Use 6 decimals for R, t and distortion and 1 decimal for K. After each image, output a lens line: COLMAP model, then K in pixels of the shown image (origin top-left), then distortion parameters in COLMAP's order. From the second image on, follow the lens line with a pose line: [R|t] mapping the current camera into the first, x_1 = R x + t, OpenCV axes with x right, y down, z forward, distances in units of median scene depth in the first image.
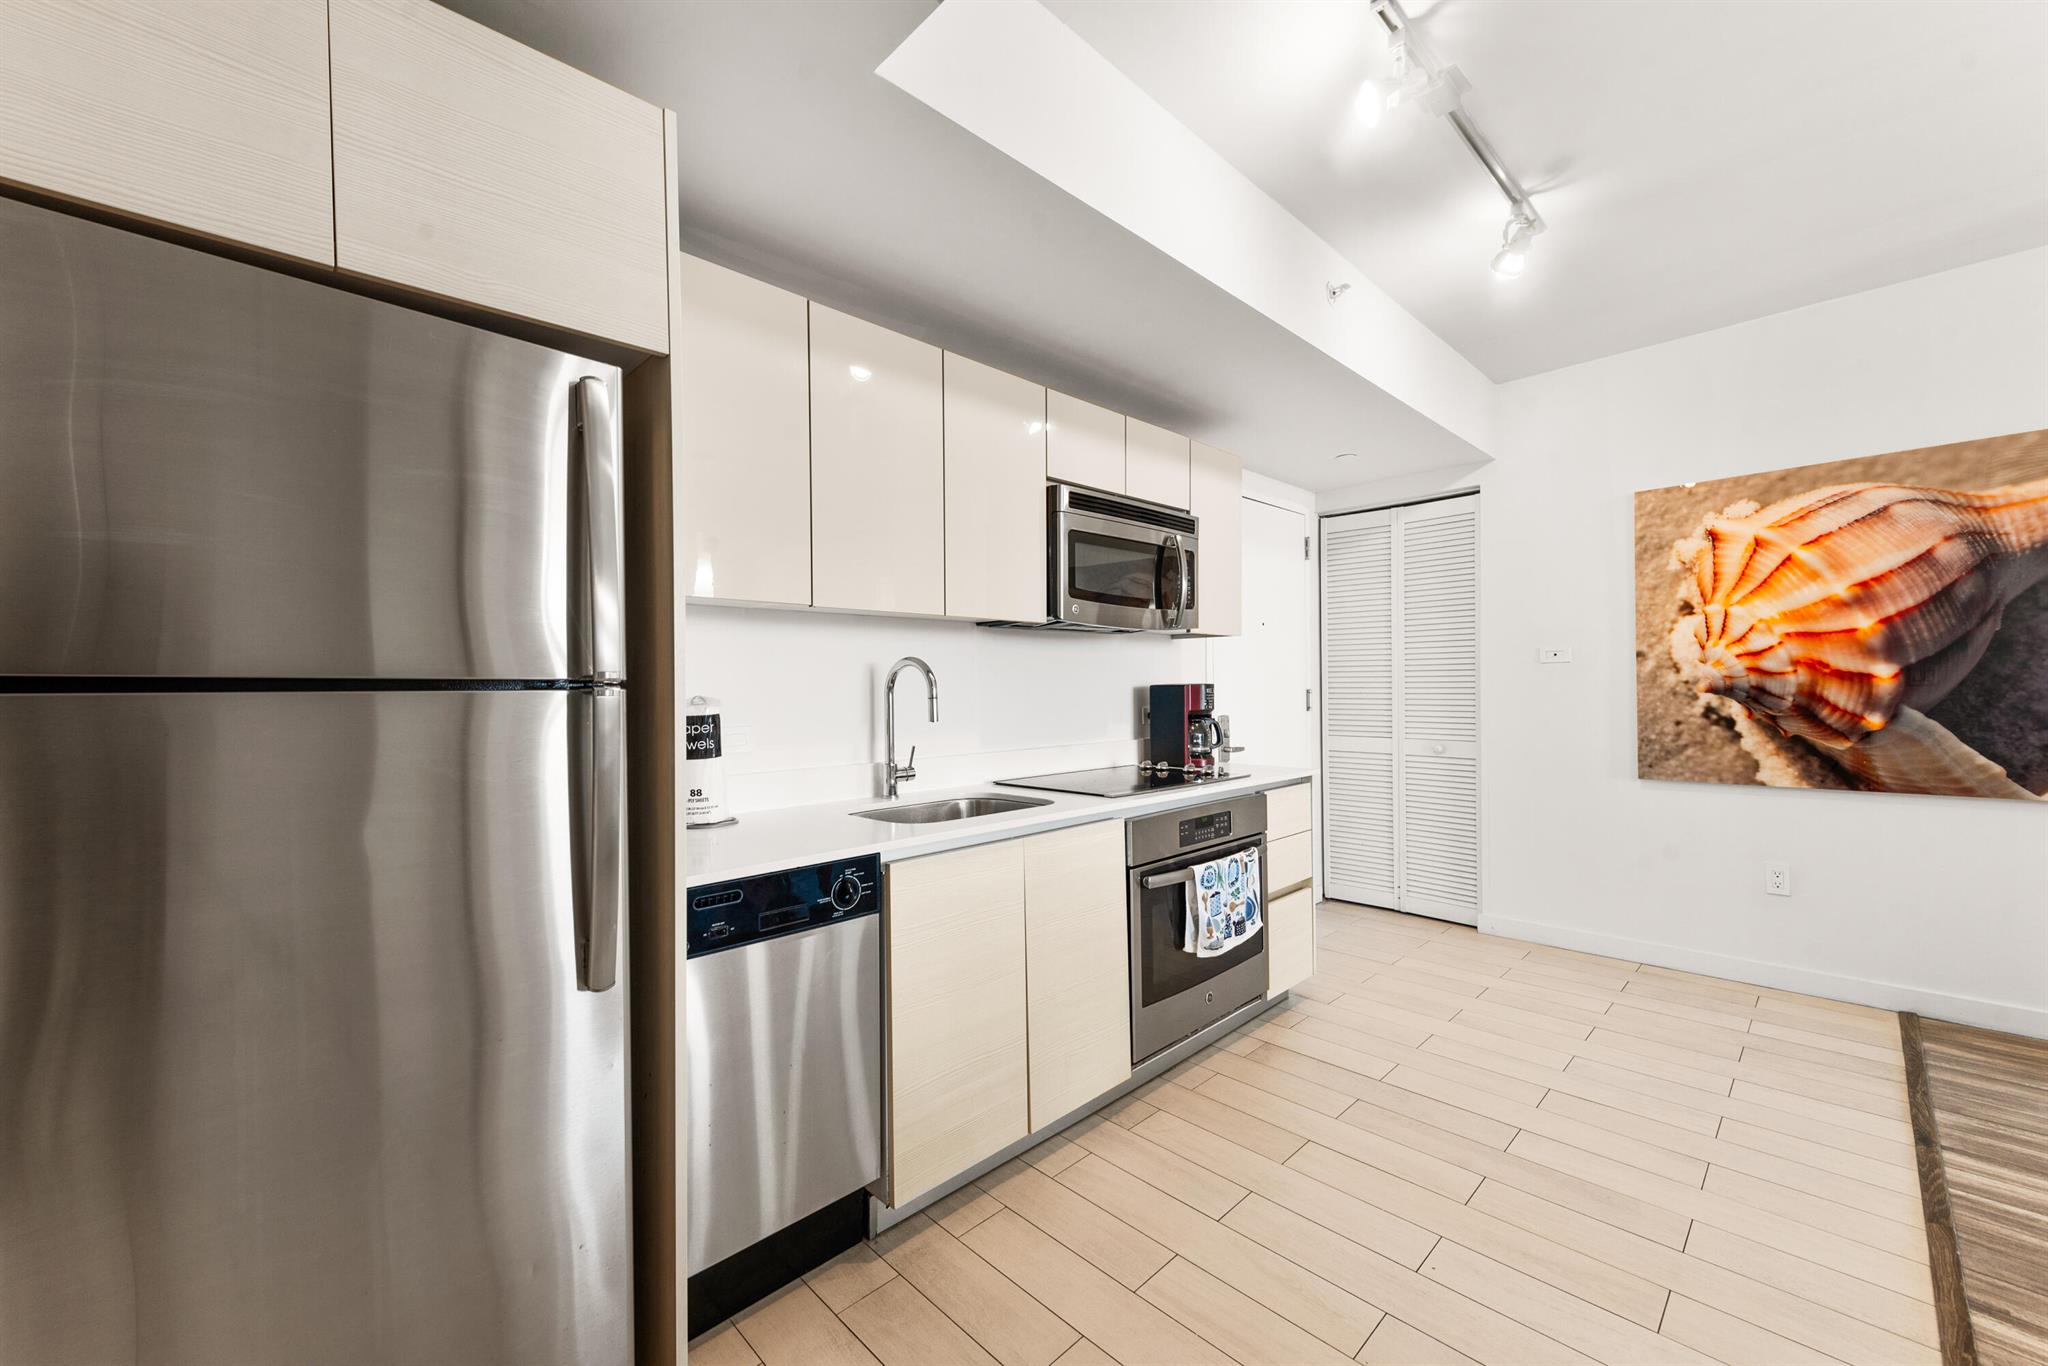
lens RADIAL K [[810.2, 0, 1024.1], [0, 810.2, 689.2], [0, 0, 1]] dist [0.001322, -0.000337]
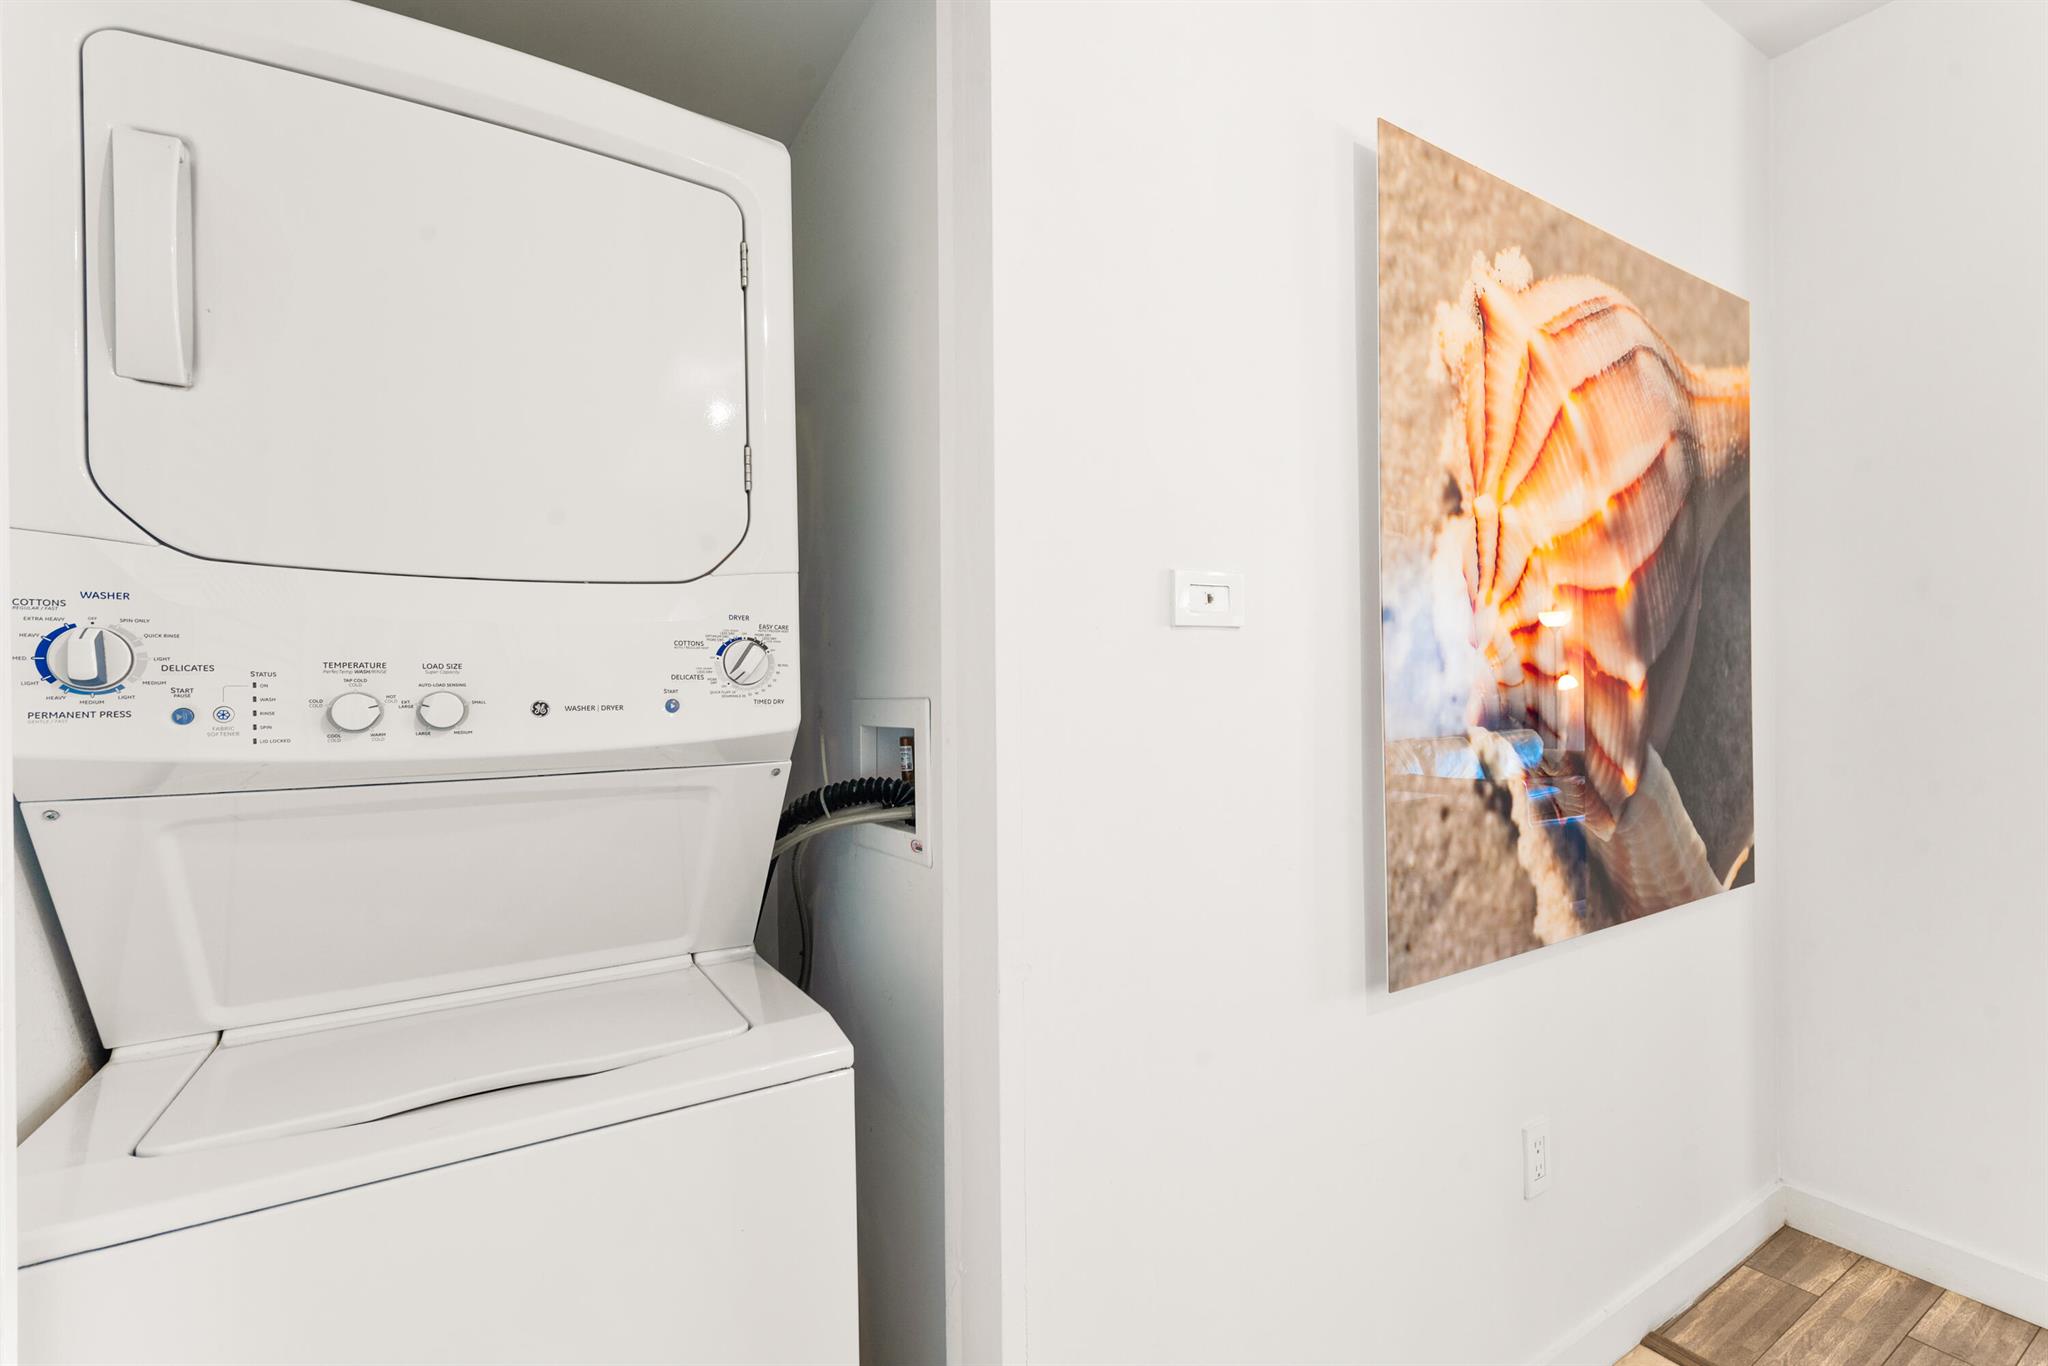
lens RADIAL K [[946.8, 0, 1024.0], [0, 946.8, 690.0], [0, 0, 1]] dist [0.003457, 0.000151]
pose [[0.188235, 0.001227, 0.982123, 0.368193], [0.003360, 0.999993, -0.001894, -0.012583], [-0.982118, 0.003656, 0.188230, 1.123974]]
